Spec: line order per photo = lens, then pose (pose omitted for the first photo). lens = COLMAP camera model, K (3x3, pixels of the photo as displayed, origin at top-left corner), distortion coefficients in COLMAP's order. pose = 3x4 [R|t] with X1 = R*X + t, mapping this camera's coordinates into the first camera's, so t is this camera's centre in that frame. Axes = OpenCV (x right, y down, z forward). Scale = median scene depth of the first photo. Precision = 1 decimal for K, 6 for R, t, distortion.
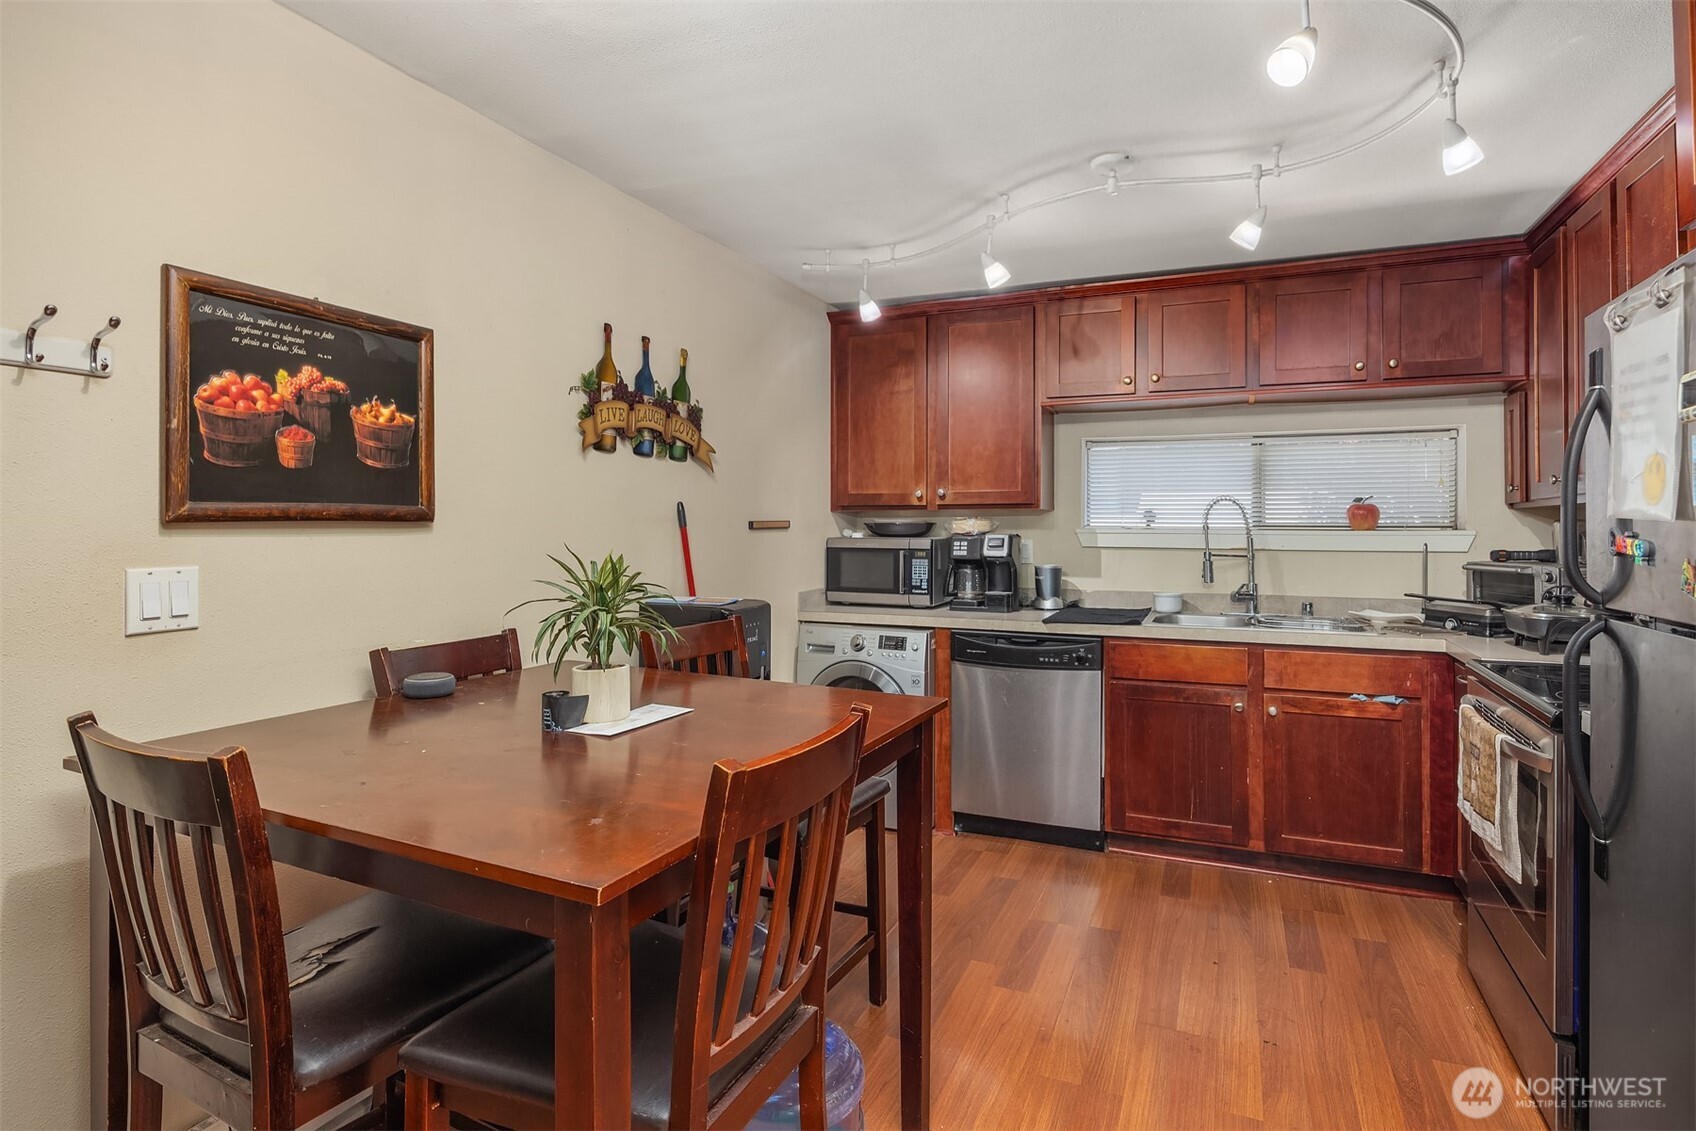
lens RADIAL K [[853.0, 0, 872.3], [0, 853.0, 522.8], [0, 0, 1]] dist [-0.002198, -0.001356]
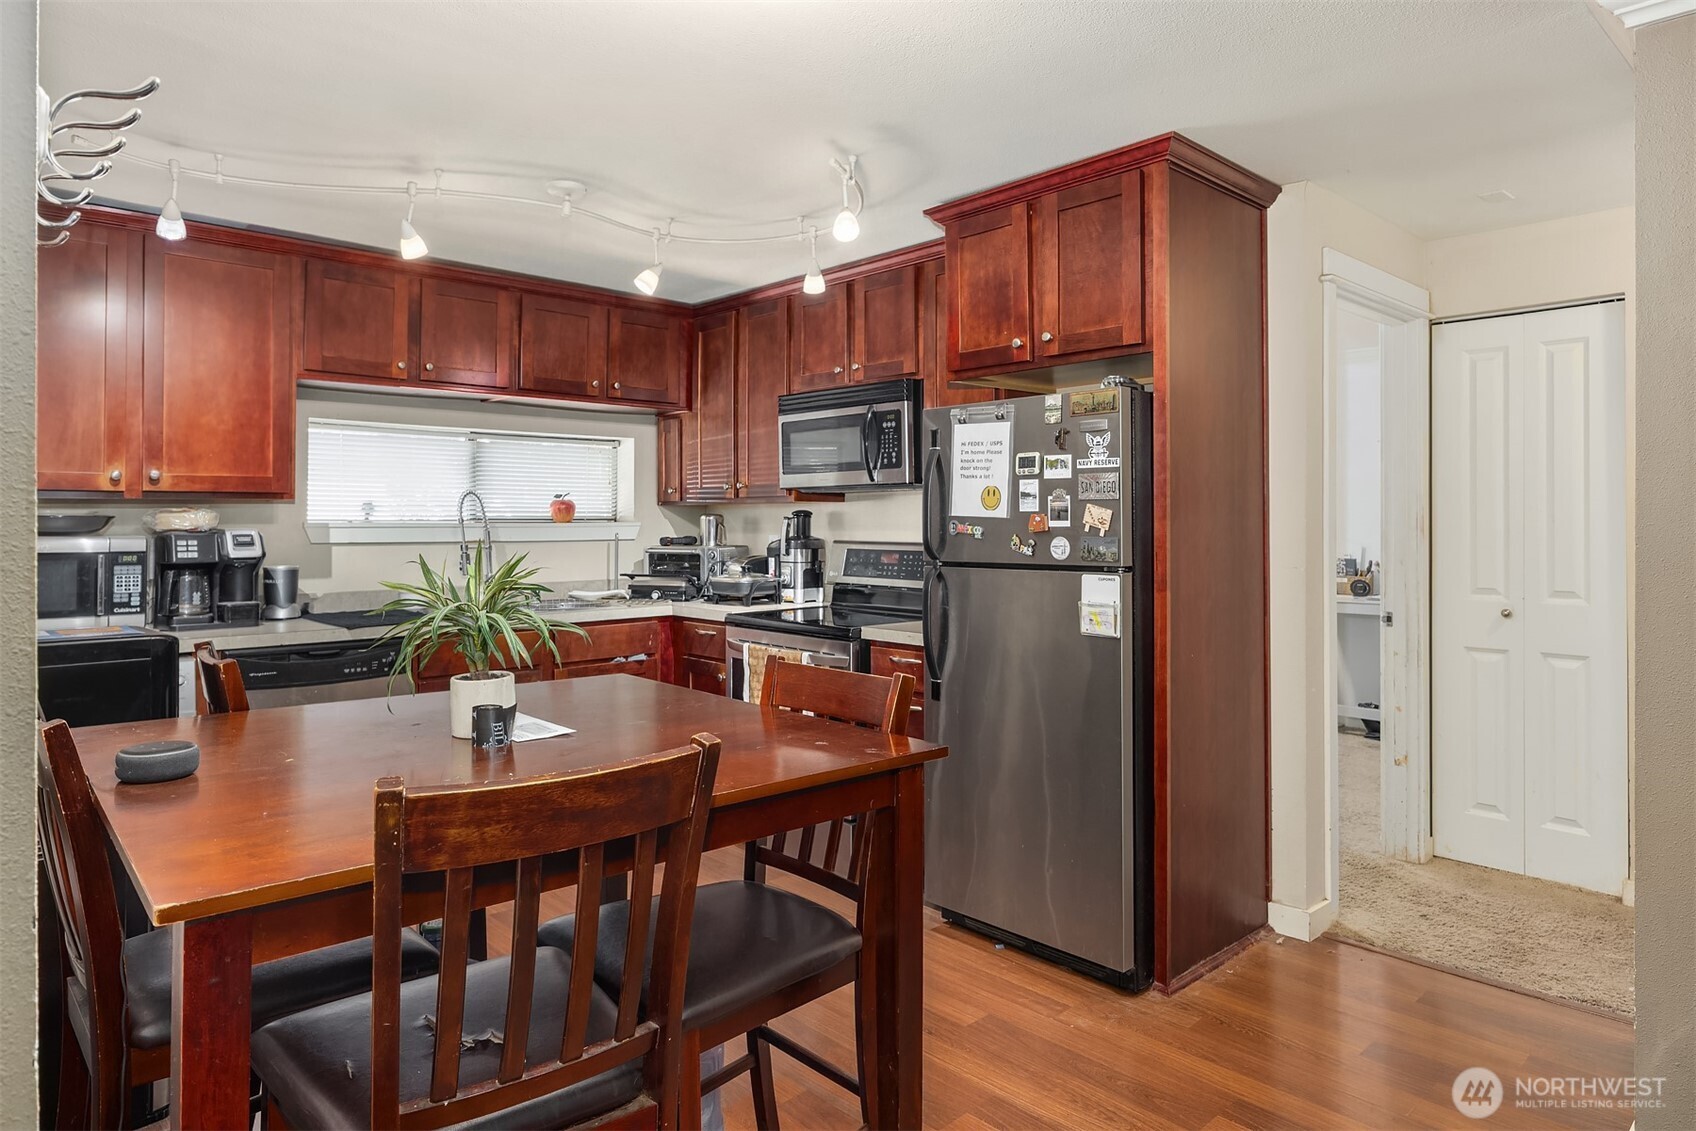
lens RADIAL K [[1016.2, 0, 849.6], [0, 1016.2, 512.3], [0, 0, 1]] dist [0.002644, 0.003100]
pose [[0.406203, 0.004450, 0.913772, -0.500397], [-0.001926, 0.999990, -0.004014, -0.000471], [-0.913781, -0.000129, 0.406207, 0.089036]]
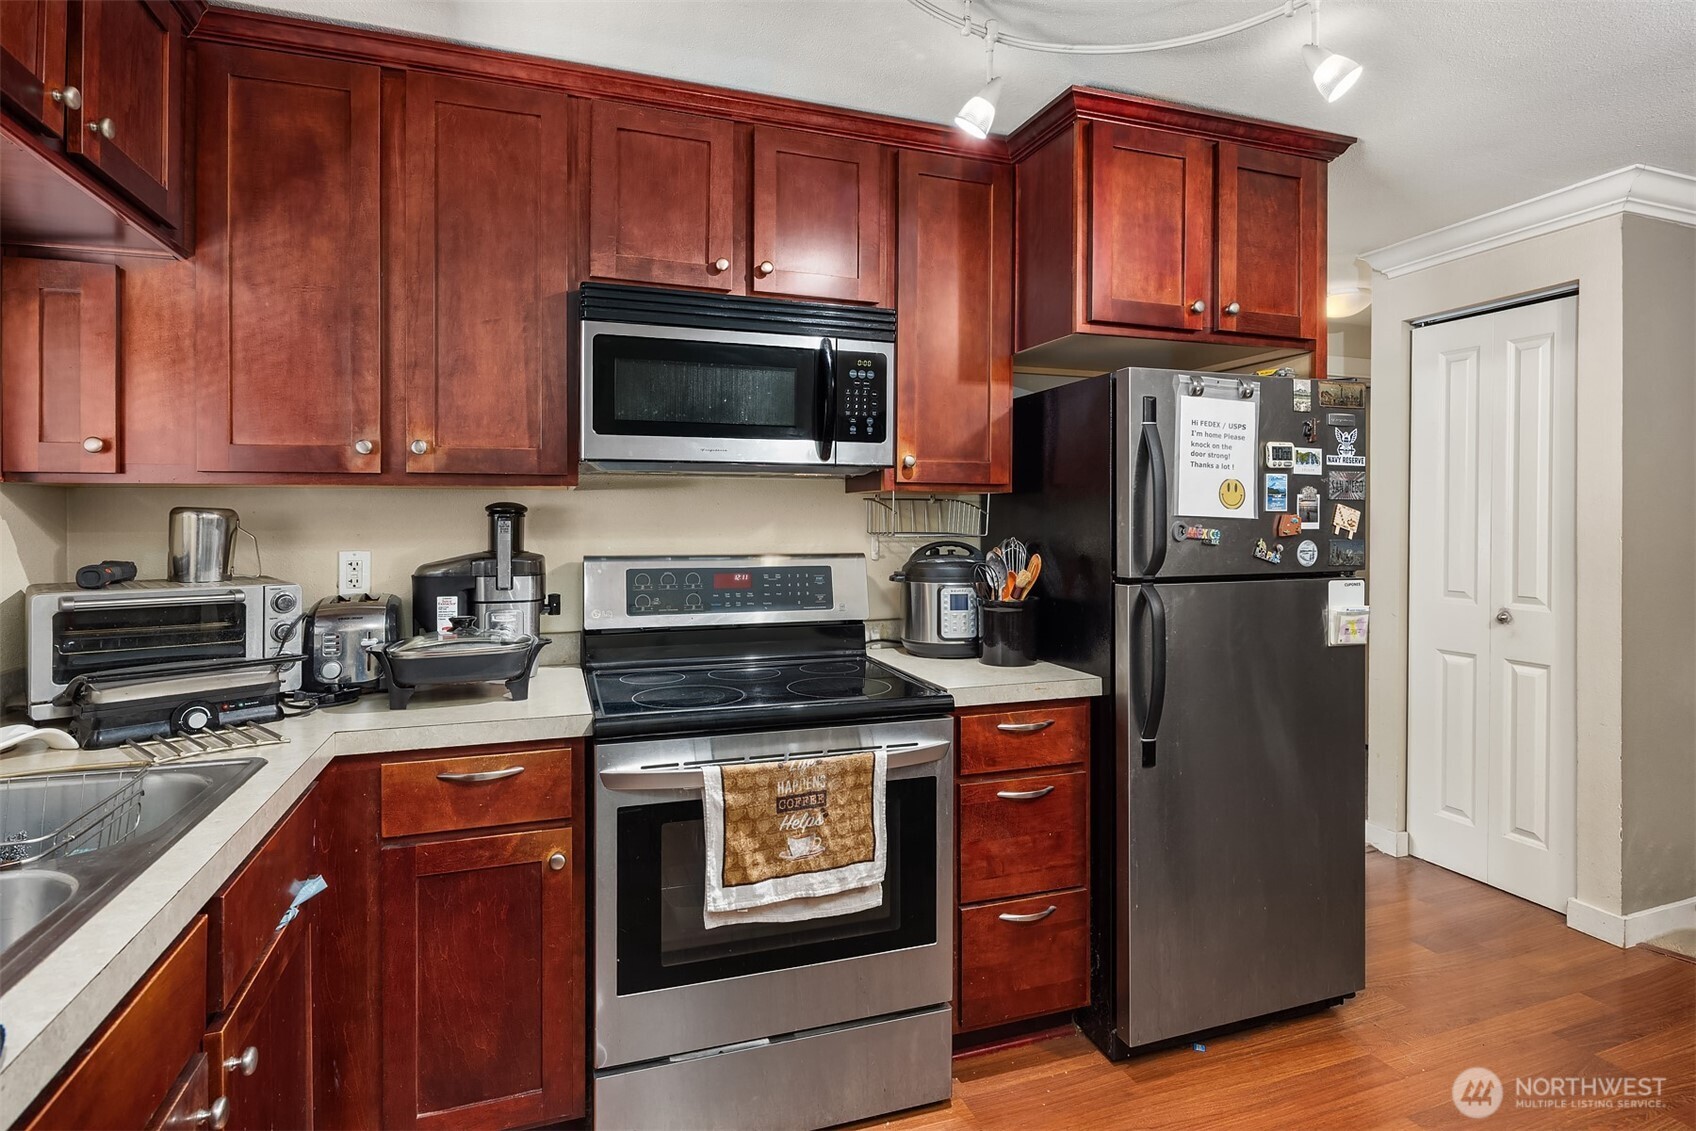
lens RADIAL K [[853.0, 0, 839.7], [0, 853.0, 523.8], [0, 0, 1]] dist [-0.002198, -0.001356]
pose [[-0.675210, -0.003442, 0.737618, 0.057658], [-0.004366, 0.999990, 0.000669, 0.004489], [-0.737613, -0.002768, -0.675218, 0.872972]]
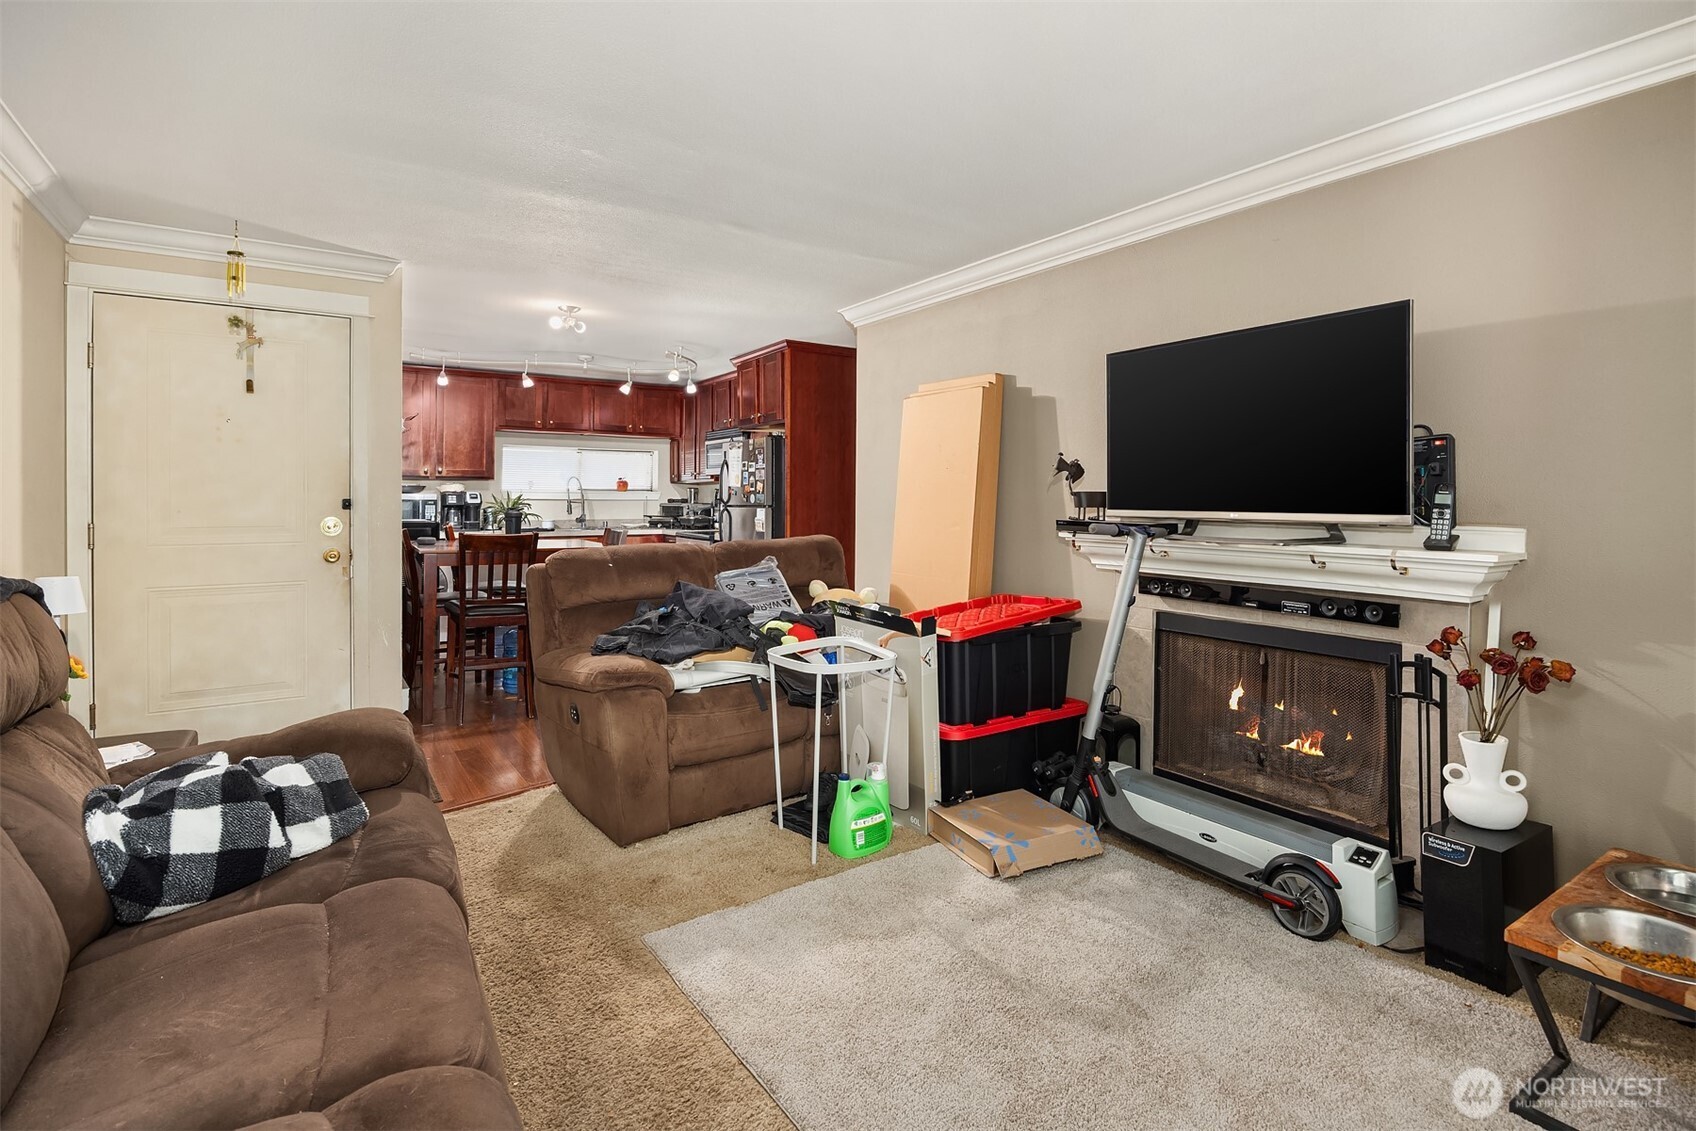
lens RADIAL K [[834.5, 0, 859.0], [0, 834.5, 499.0], [0, 0, 1]] dist [-0.001918, 0.000005]
pose [[0.548816, 0.000896, 0.835943, -0.989276], [-0.006720, 0.999972, 0.003340, 0.017386], [-0.835916, -0.007451, 0.548806, -0.819720]]
